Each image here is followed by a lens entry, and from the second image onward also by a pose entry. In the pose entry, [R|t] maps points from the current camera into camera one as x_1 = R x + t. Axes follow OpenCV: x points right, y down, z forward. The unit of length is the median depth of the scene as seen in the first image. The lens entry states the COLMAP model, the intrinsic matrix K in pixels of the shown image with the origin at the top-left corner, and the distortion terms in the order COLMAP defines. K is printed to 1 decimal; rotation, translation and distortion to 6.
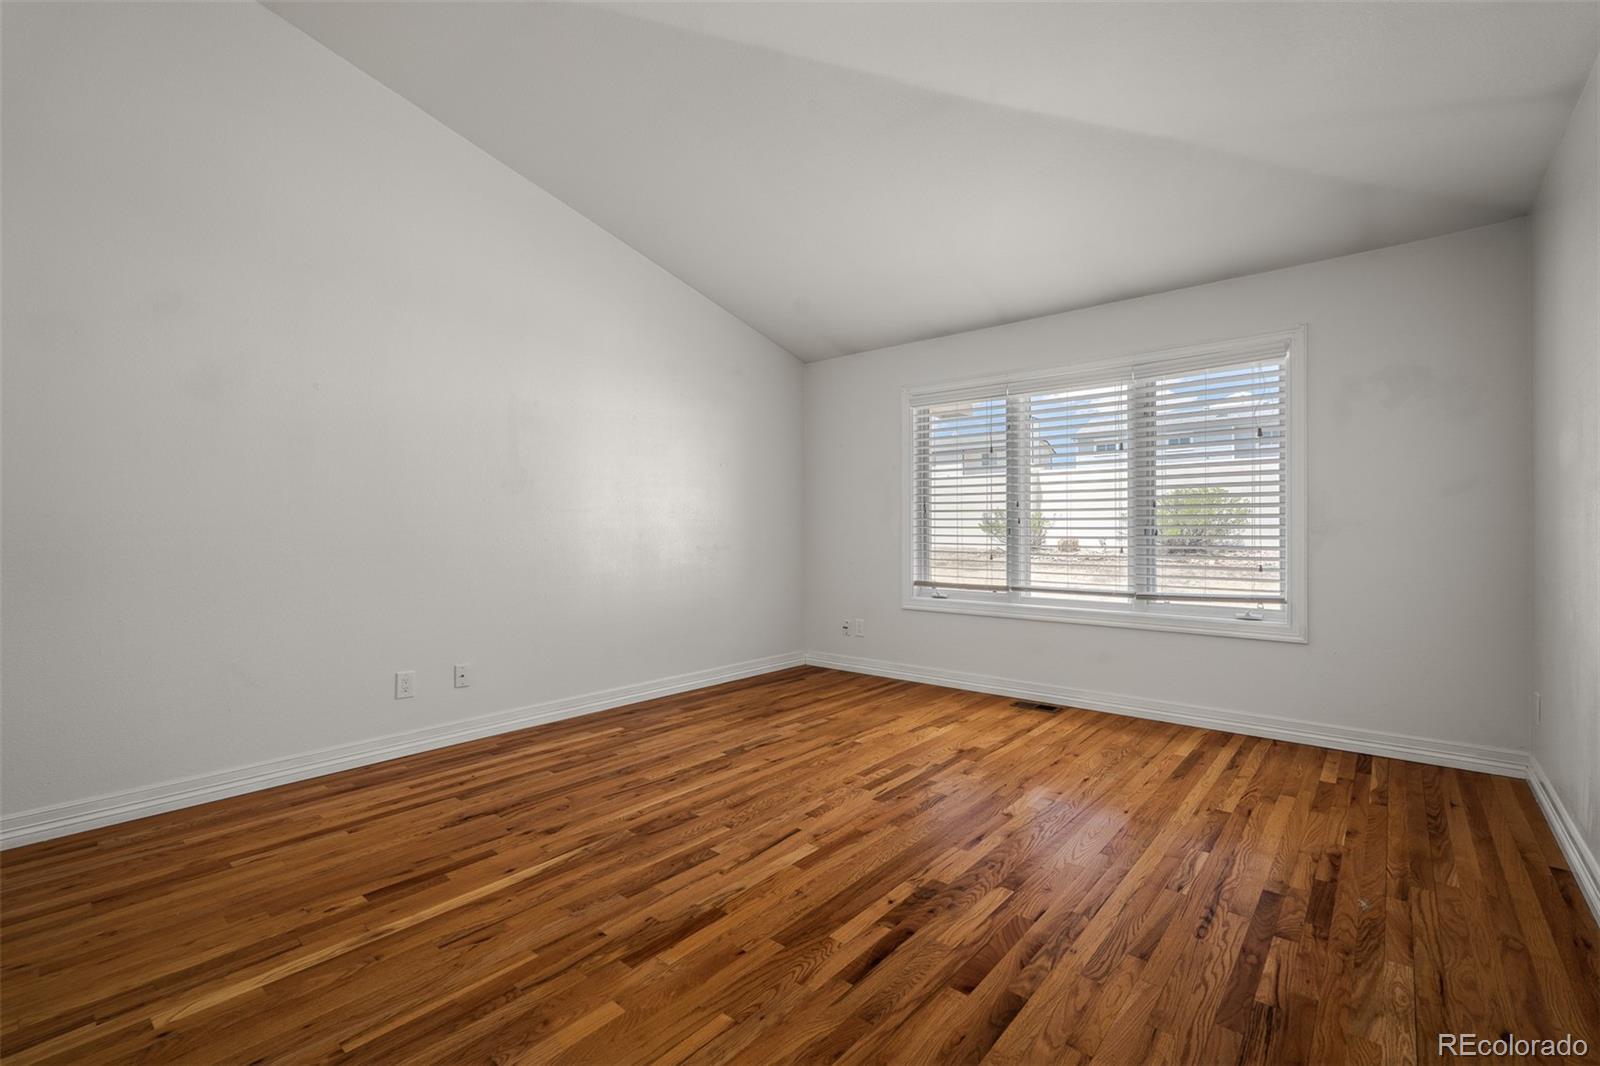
lens RADIAL K [[708.3, 0, 806.8], [0, 708.3, 530.5], [0, 0, 1]] dist [-0.005804, -0.000589]
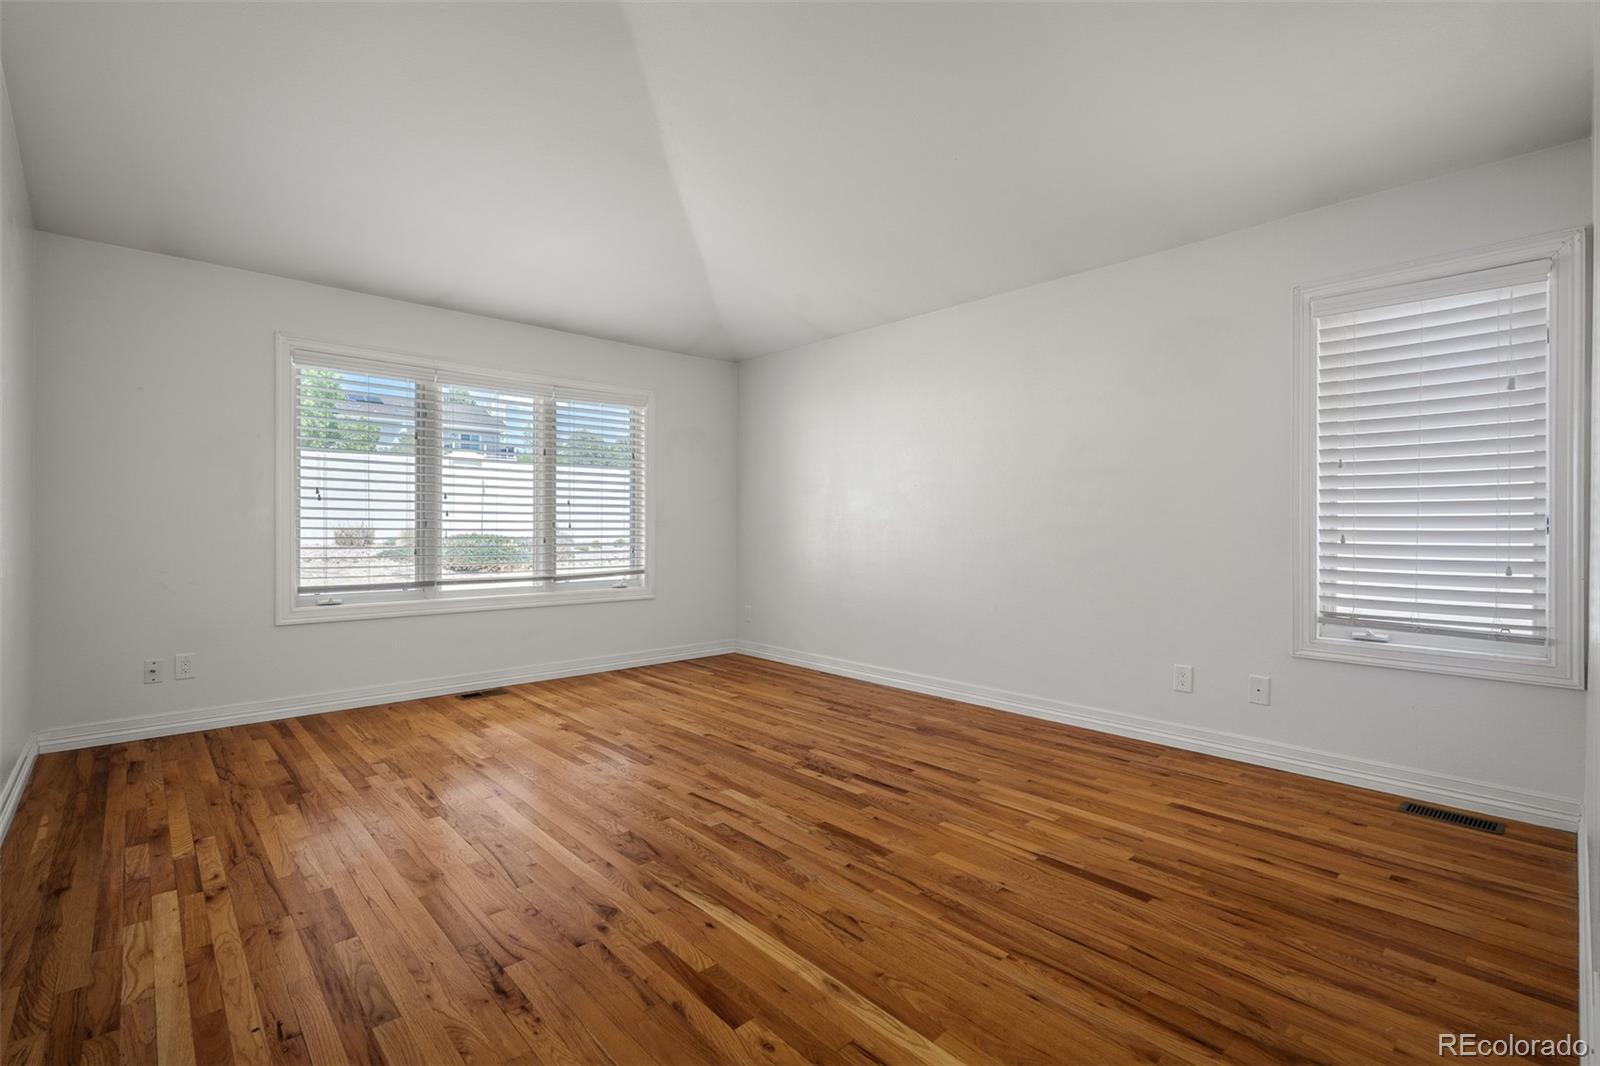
lens RADIAL K [[708.3, 0, 807.0], [0, 708.3, 530.4], [0, 0, 1]] dist [-0.005804, -0.000589]
pose [[0.121464, -0.007075, 0.992571, -0.976220], [-0.003808, 0.999964, 0.007594, 0.000859], [-0.992589, -0.004702, 0.121433, 0.615382]]
